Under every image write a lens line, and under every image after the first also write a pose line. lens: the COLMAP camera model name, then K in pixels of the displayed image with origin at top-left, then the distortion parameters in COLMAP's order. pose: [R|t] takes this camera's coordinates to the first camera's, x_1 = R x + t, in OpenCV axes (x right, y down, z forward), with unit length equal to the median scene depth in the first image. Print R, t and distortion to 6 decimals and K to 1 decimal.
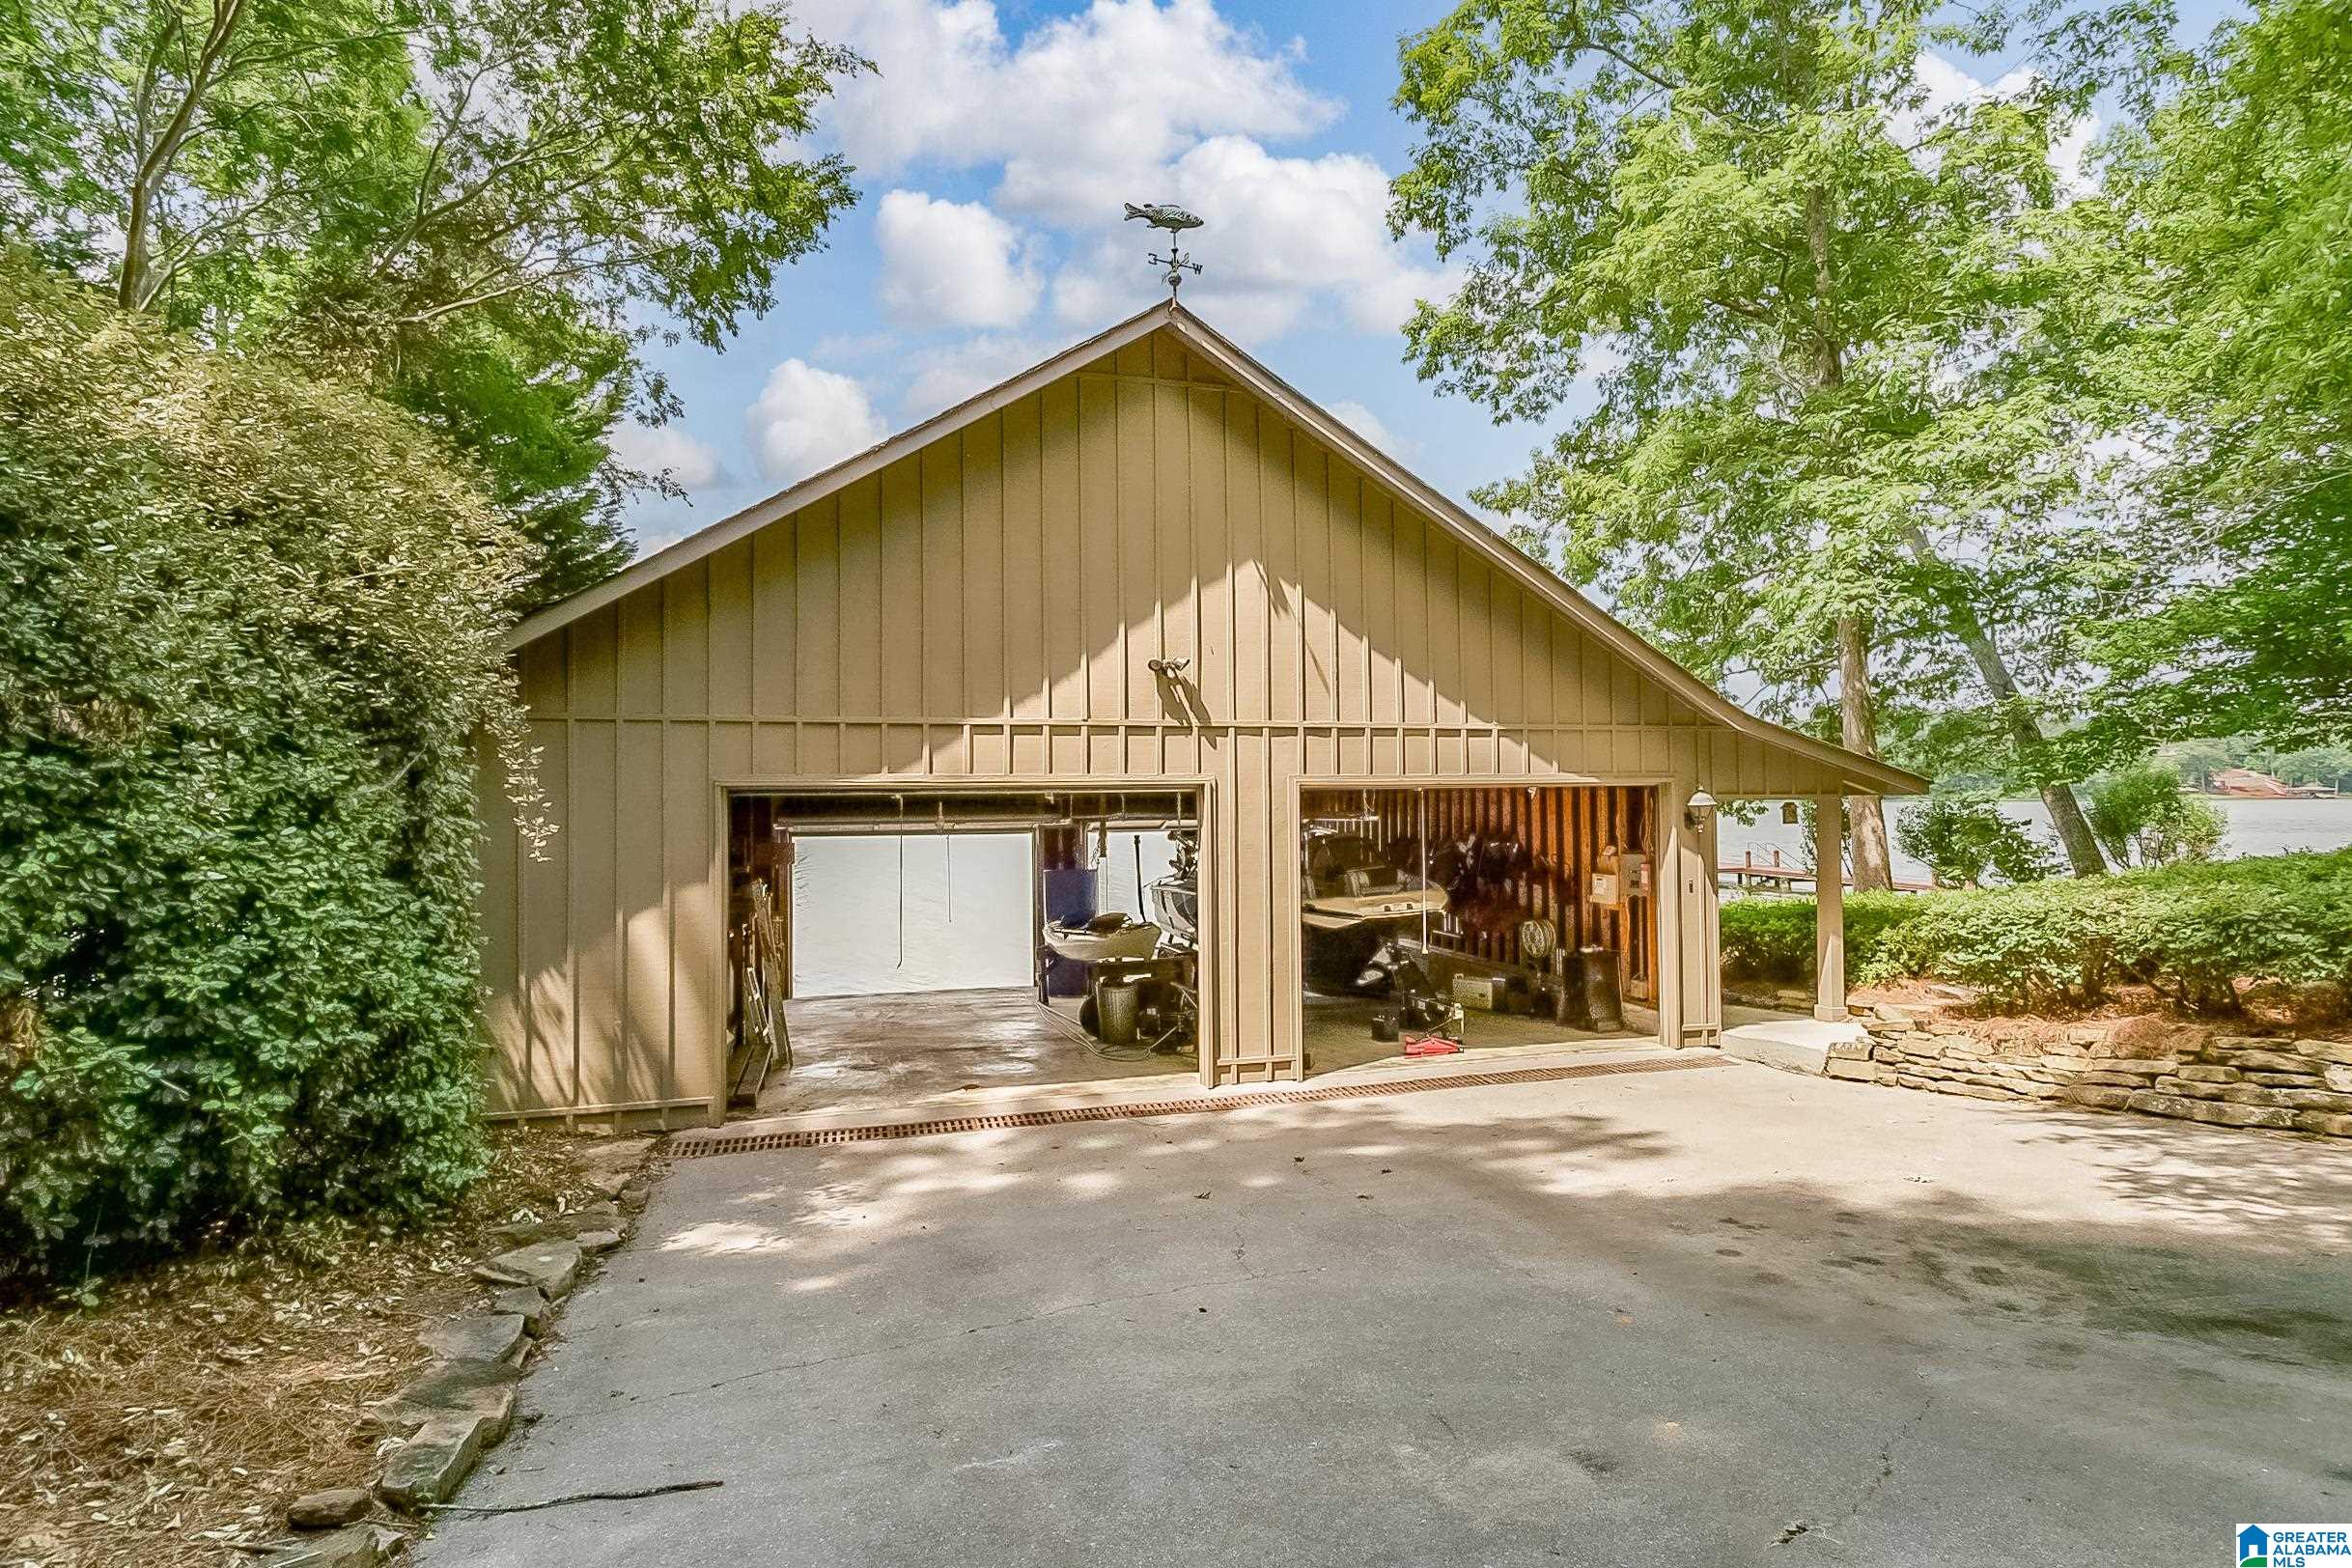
lens RADIAL K [[1132.9, 0, 1176.7], [0, 1132.9, 779.6], [0, 0, 1]] dist [-0.005997, 0.000019]
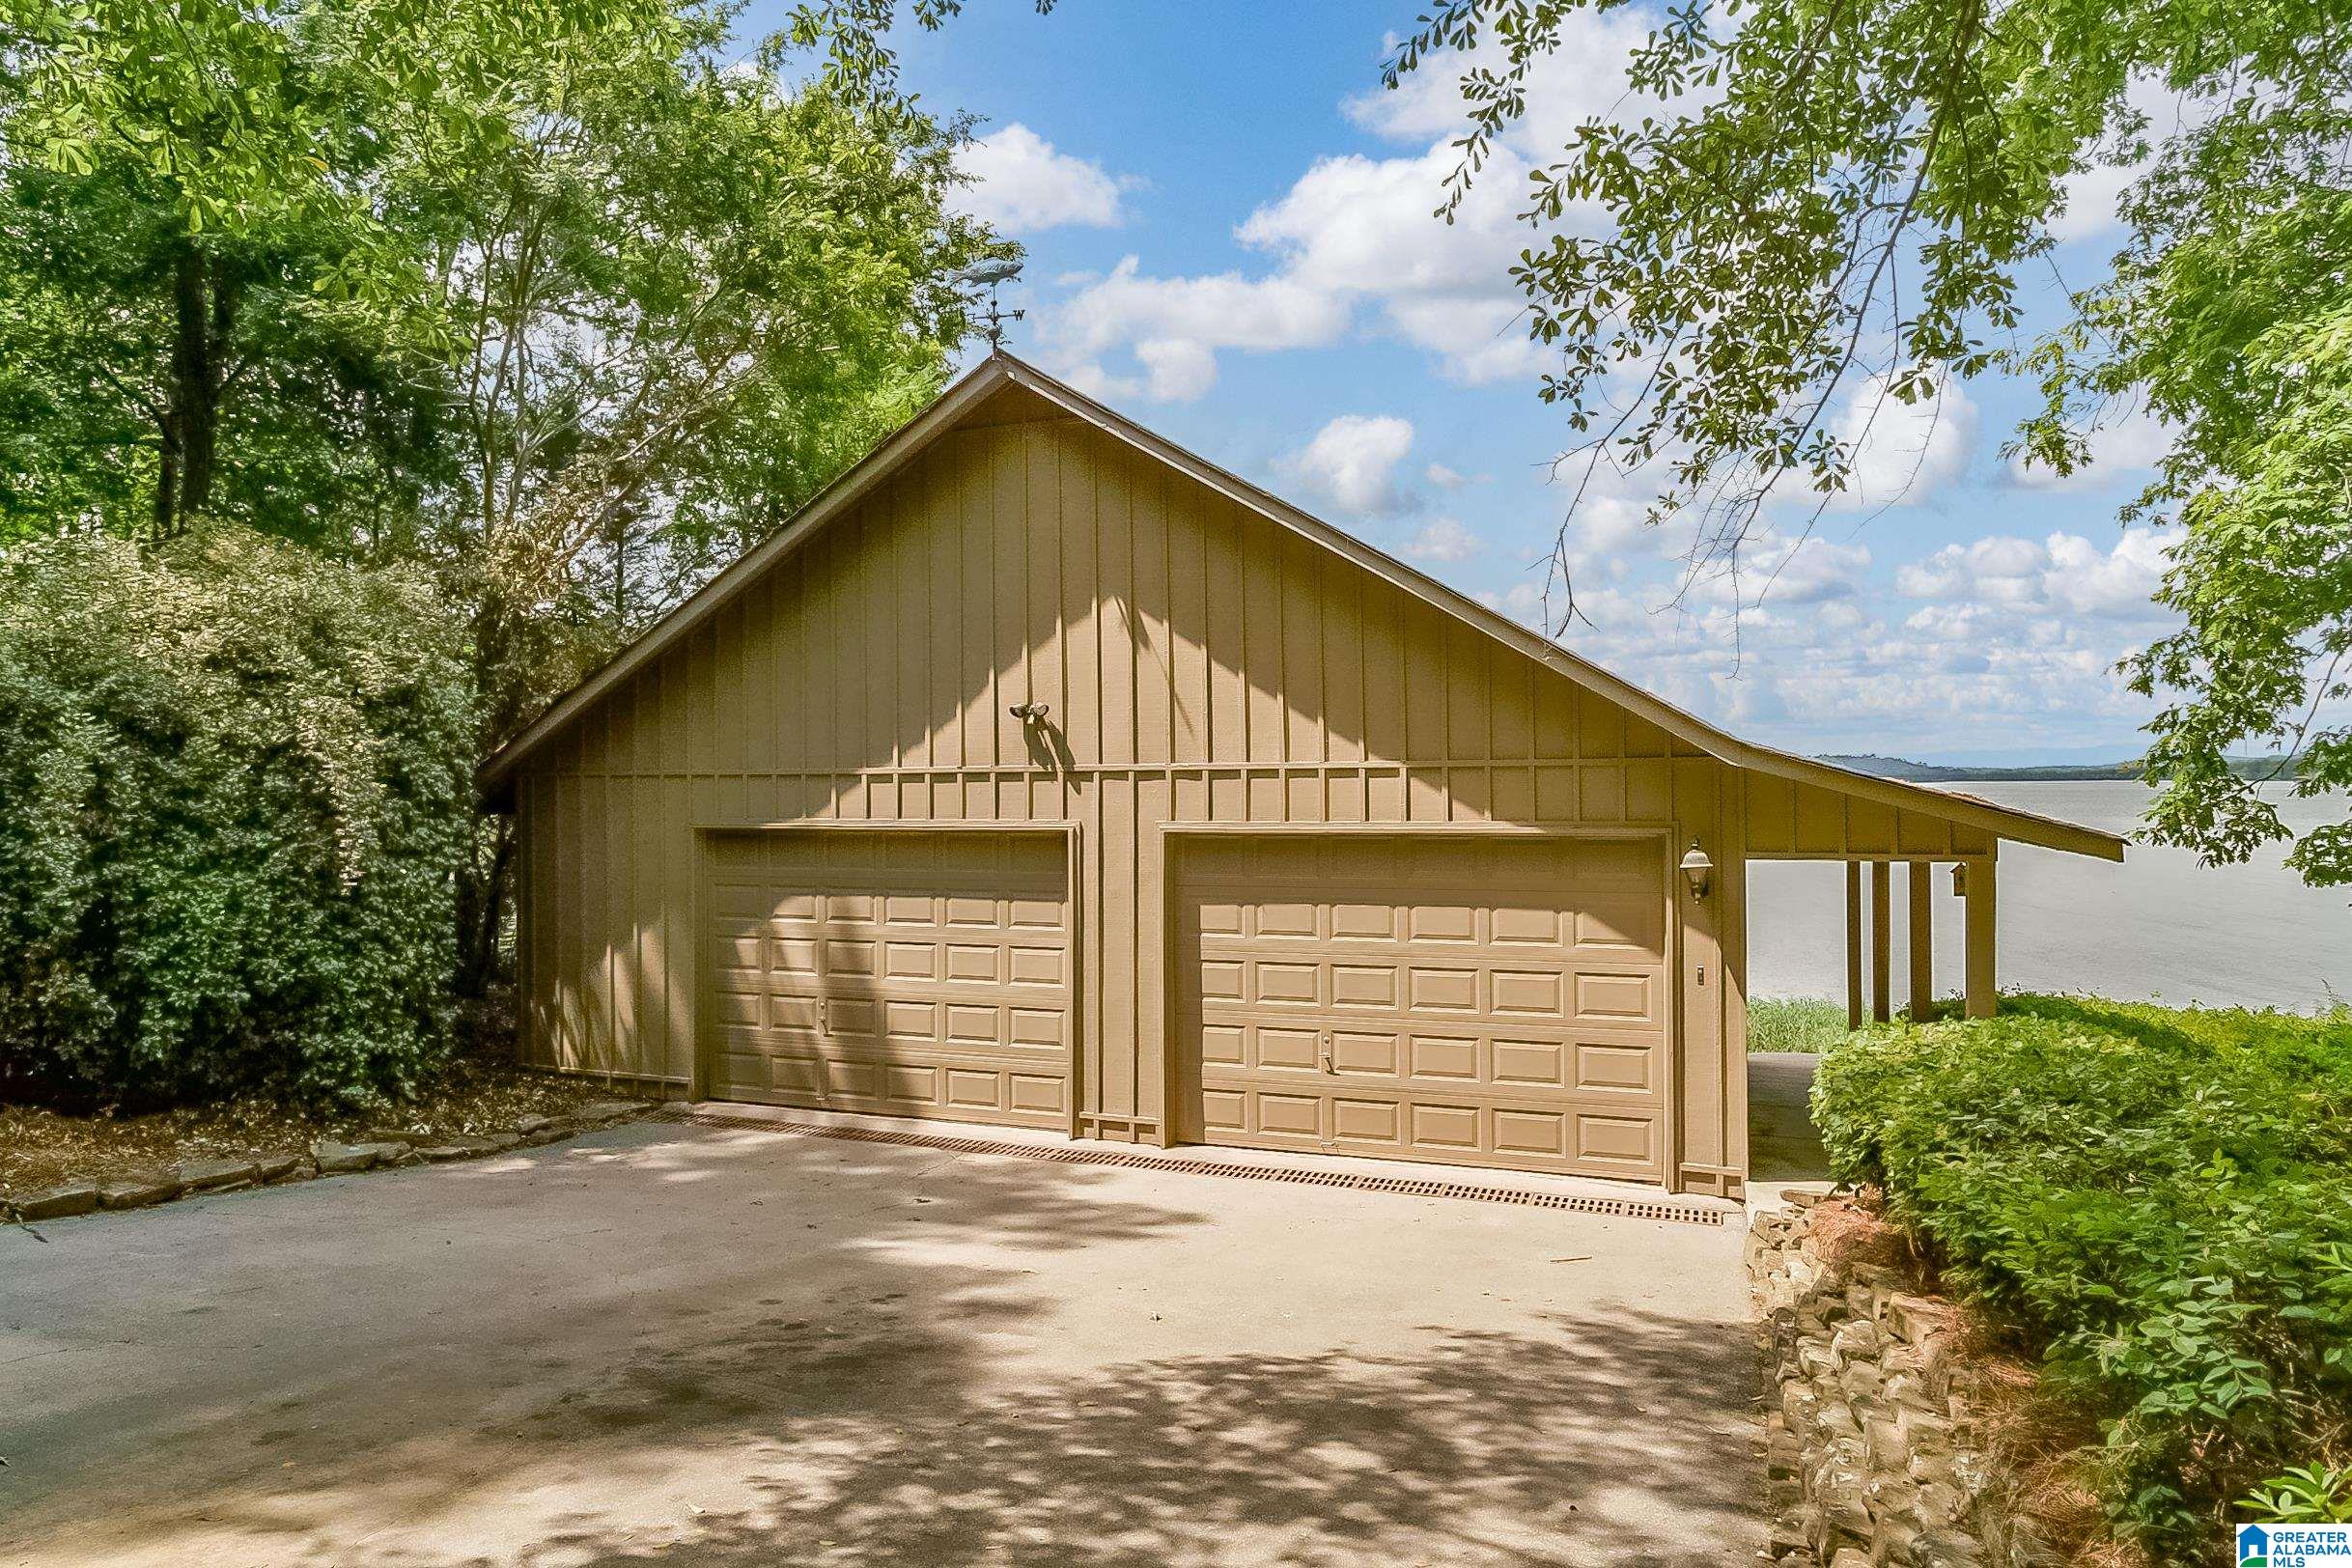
lens RADIAL K [[1483.4, 0, 1185.2], [0, 1483.4, 782.7], [0, 0, 1]] dist [-0.007288, -0.002414]
pose [[0.800699, 0.007579, -0.599020, 0.871969], [0.008641, 0.999670, 0.024198, -0.067732], [0.599005, -0.024551, 0.800369, 0.033899]]
